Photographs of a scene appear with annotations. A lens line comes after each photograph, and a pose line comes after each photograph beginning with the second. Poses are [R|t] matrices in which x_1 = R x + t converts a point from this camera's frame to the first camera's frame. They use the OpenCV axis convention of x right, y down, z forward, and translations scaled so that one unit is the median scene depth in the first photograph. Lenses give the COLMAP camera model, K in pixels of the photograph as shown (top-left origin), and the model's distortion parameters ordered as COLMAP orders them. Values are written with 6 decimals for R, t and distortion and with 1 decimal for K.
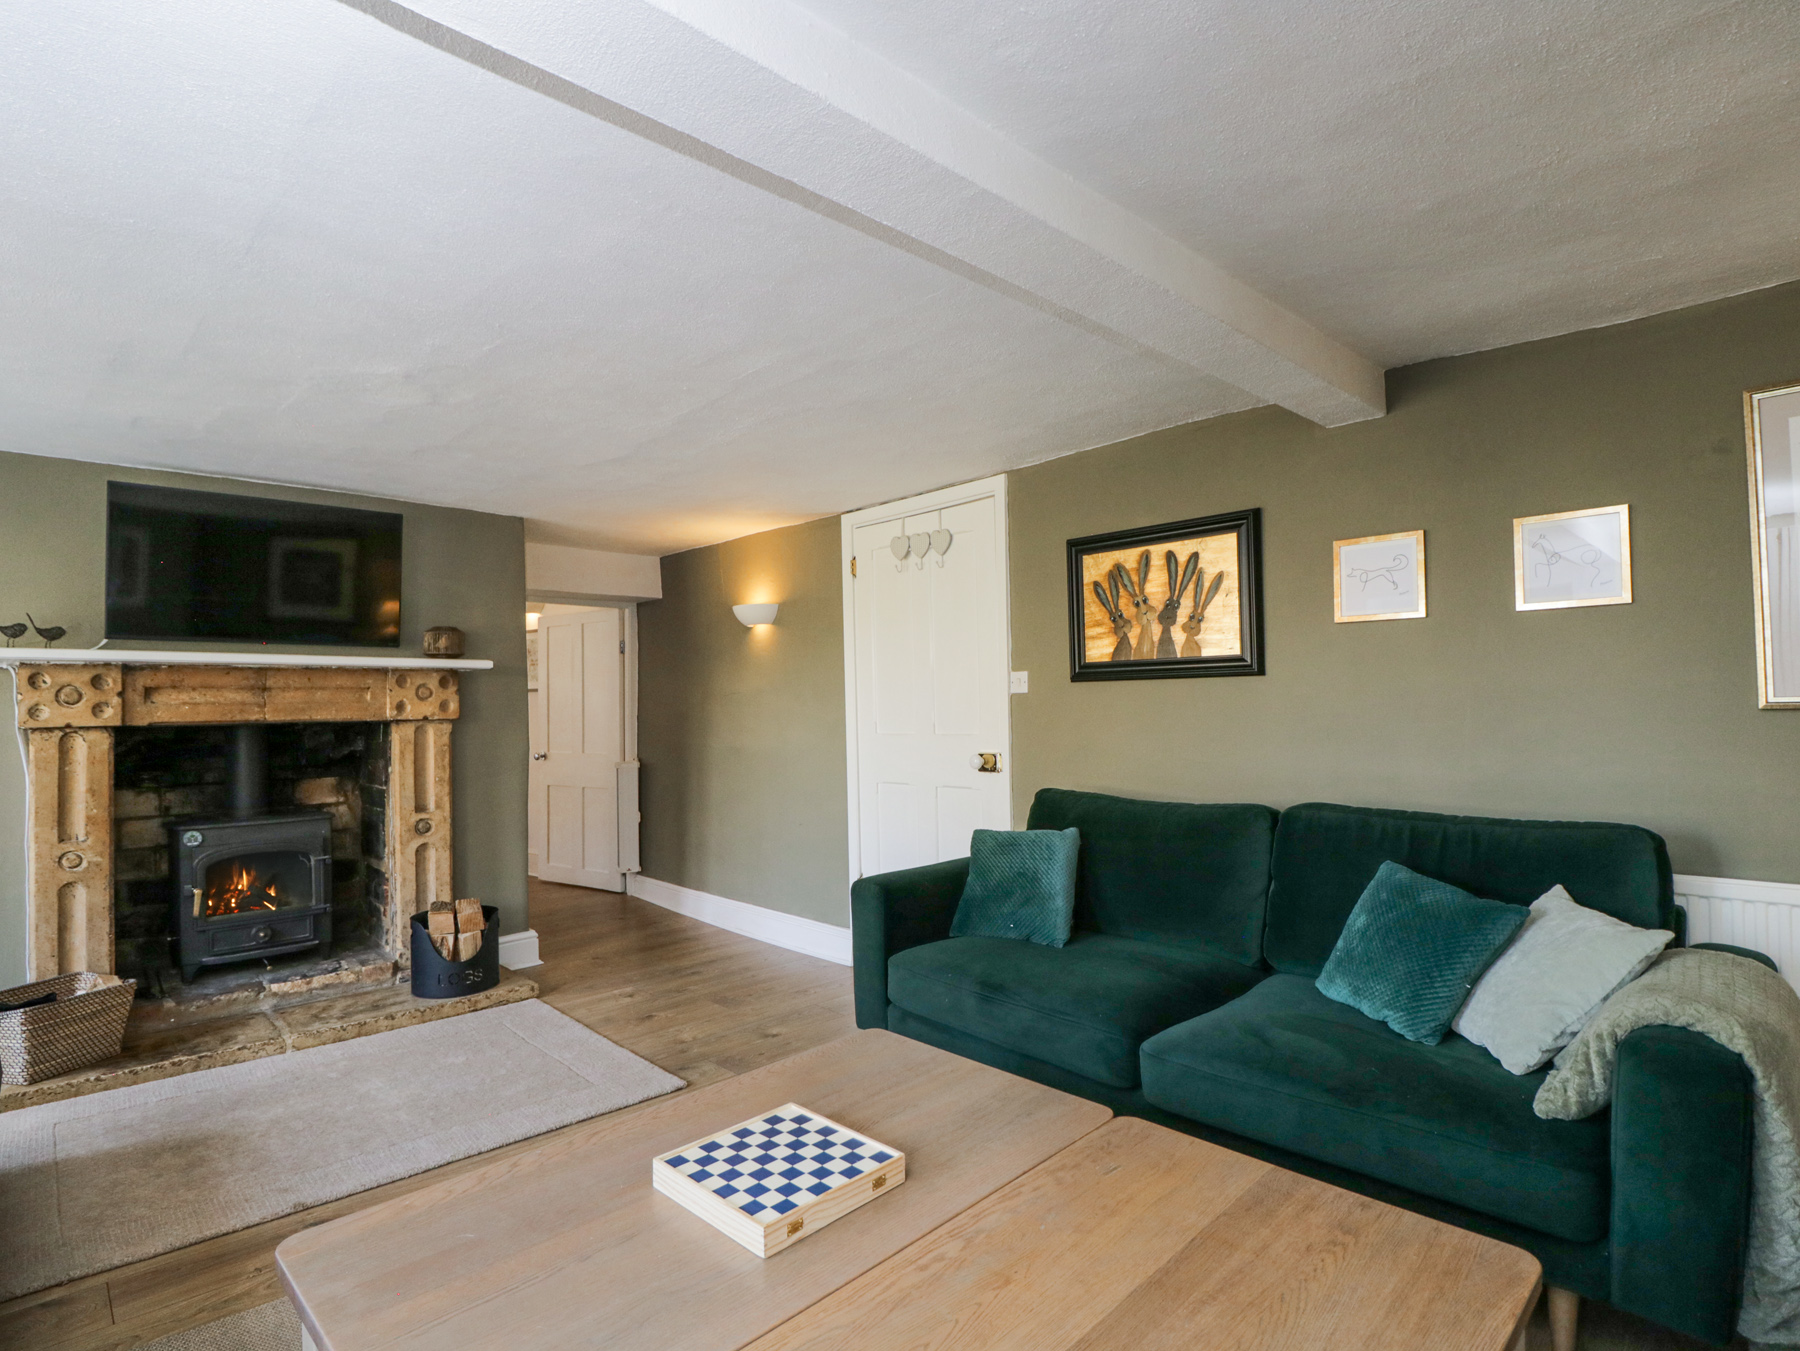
lens RADIAL K [[938.1, 0, 892.4], [0, 938.1, 683.2], [0, 0, 1]] dist [-0.001278, -0.011537]
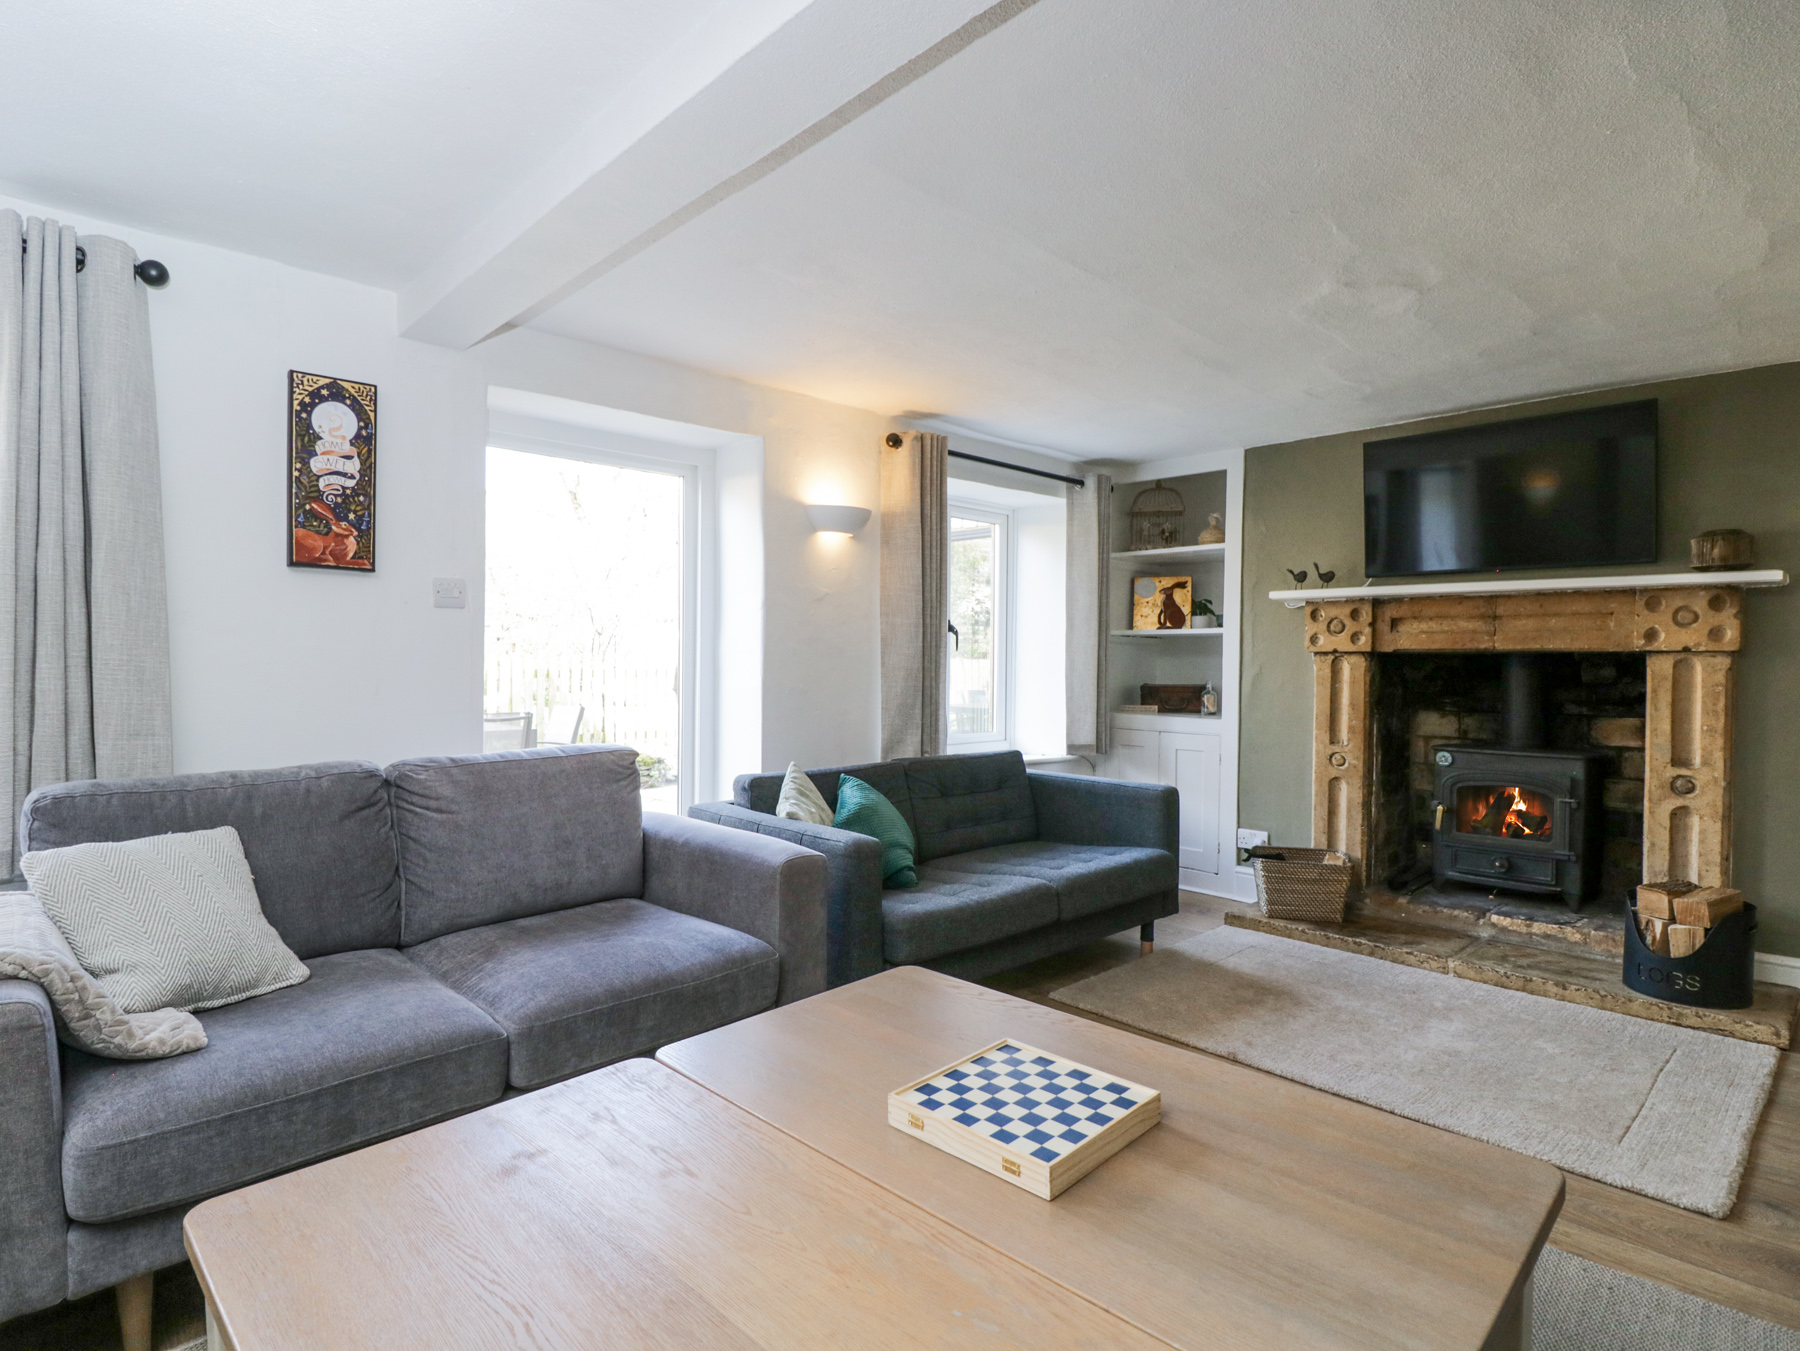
lens RADIAL K [[938.1, 0, 885.4], [0, 938.1, 678.3], [0, 0, 1]] dist [-0.001278, -0.011537]
pose [[-0.002726, 0.033910, -0.999421, 0.349655], [0.015093, 0.999312, 0.033865, 0.030130], [0.999882, -0.014992, -0.003236, 0.390502]]
